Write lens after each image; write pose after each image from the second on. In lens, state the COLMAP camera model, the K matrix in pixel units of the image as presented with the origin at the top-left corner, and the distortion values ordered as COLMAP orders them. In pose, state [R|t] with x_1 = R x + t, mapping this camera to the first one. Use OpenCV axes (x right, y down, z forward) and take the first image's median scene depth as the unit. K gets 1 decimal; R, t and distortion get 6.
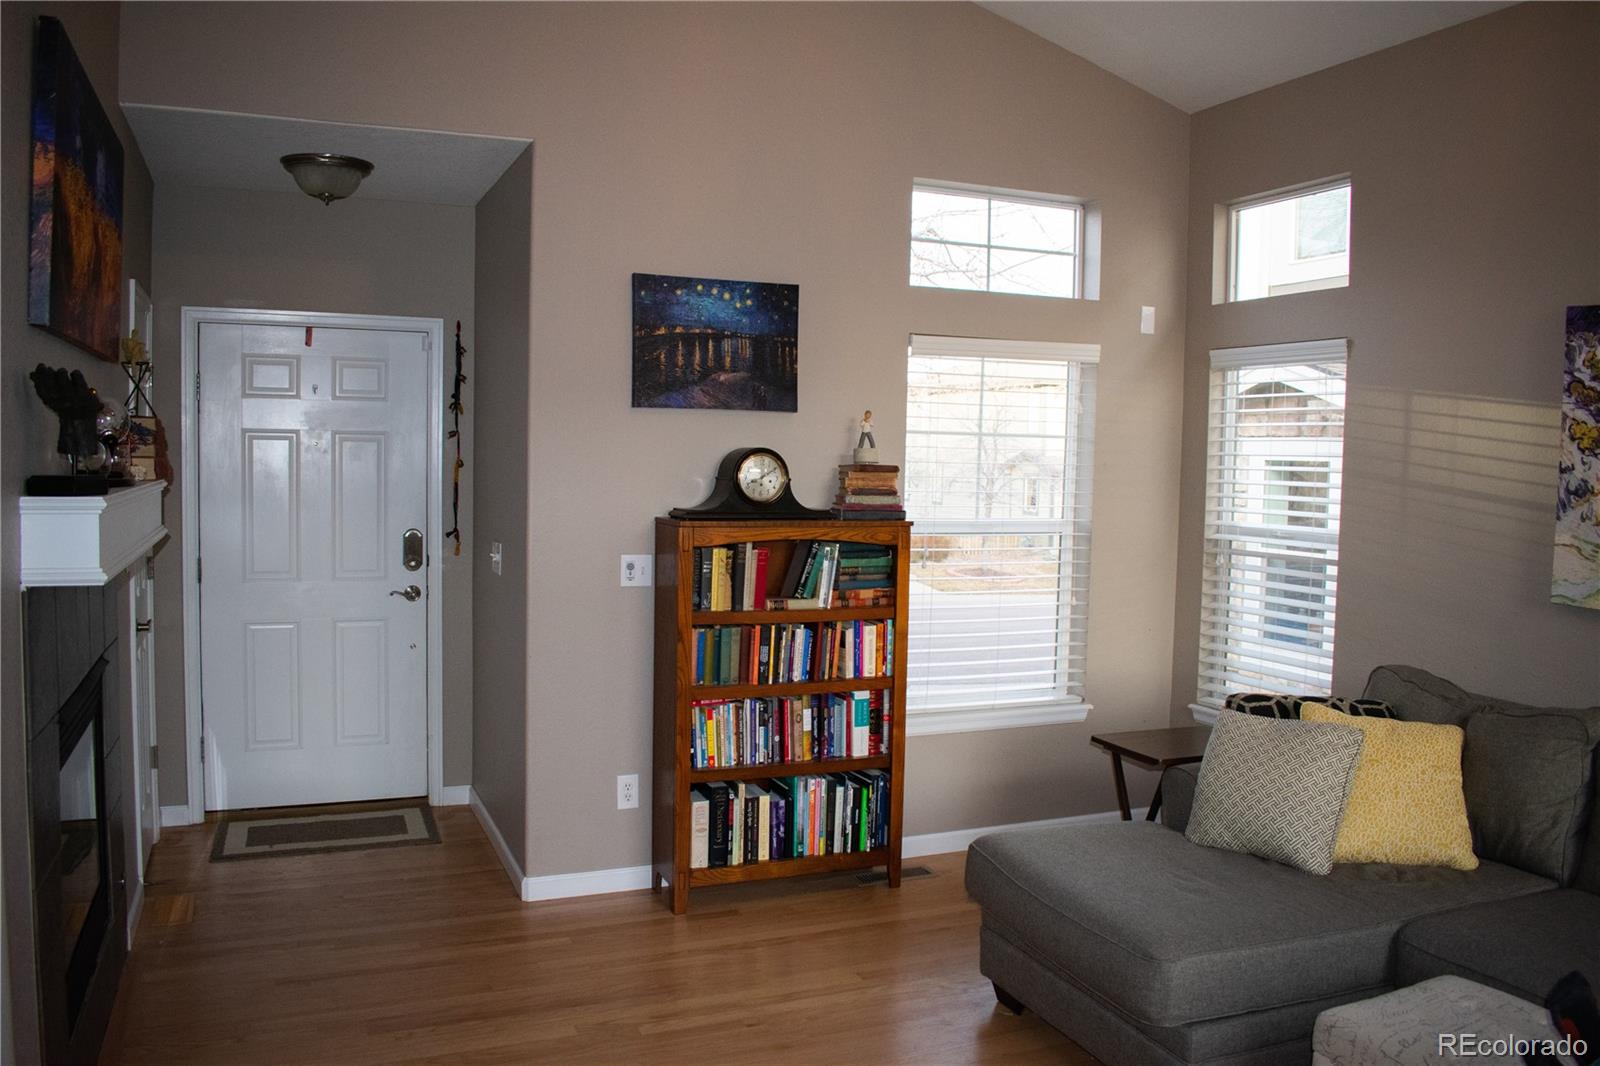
lens RADIAL K [[1252.7, 0, 793.8], [0, 1252.7, 529.6], [0, 0, 1]] dist [-0.093023, 0.006722]
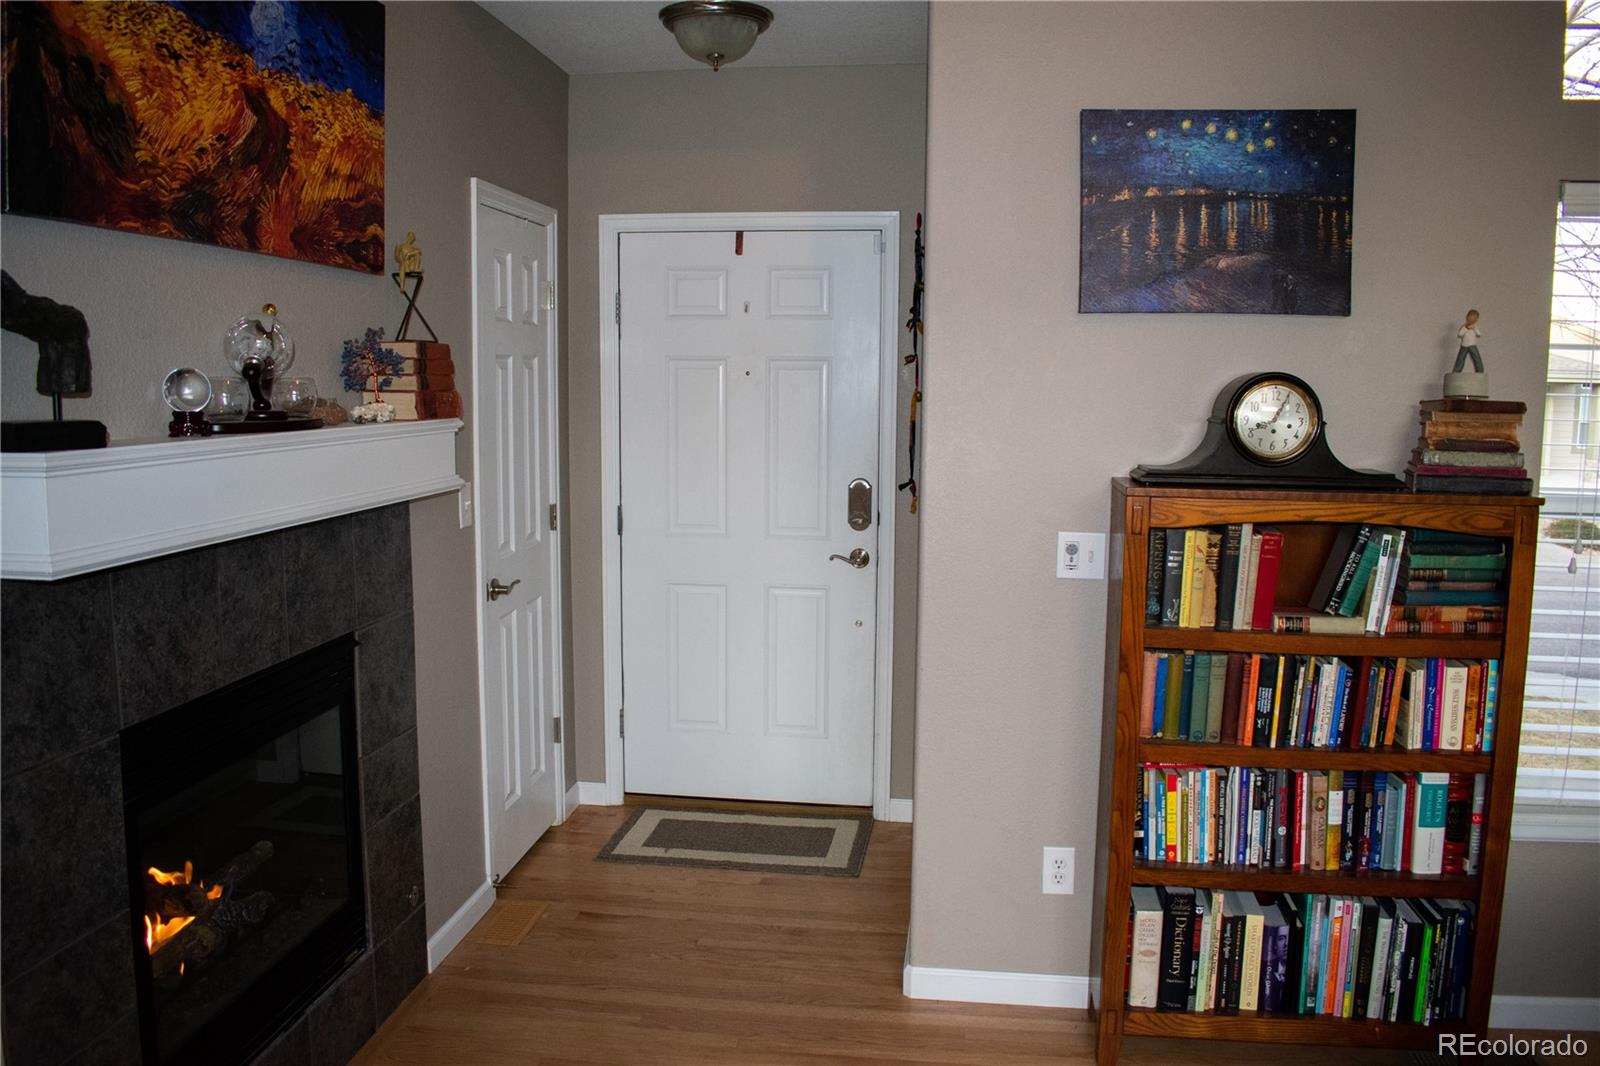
lens RADIAL K [[1252.7, 0, 793.8], [0, 1252.7, 529.6], [0, 0, 1]] dist [-0.093023, 0.006722]
pose [[0.861587, 0.049016, -0.505237, 0.079915], [-0.021139, 0.997928, 0.060766, -0.018887], [0.507169, -0.041675, 0.860838, 0.336622]]
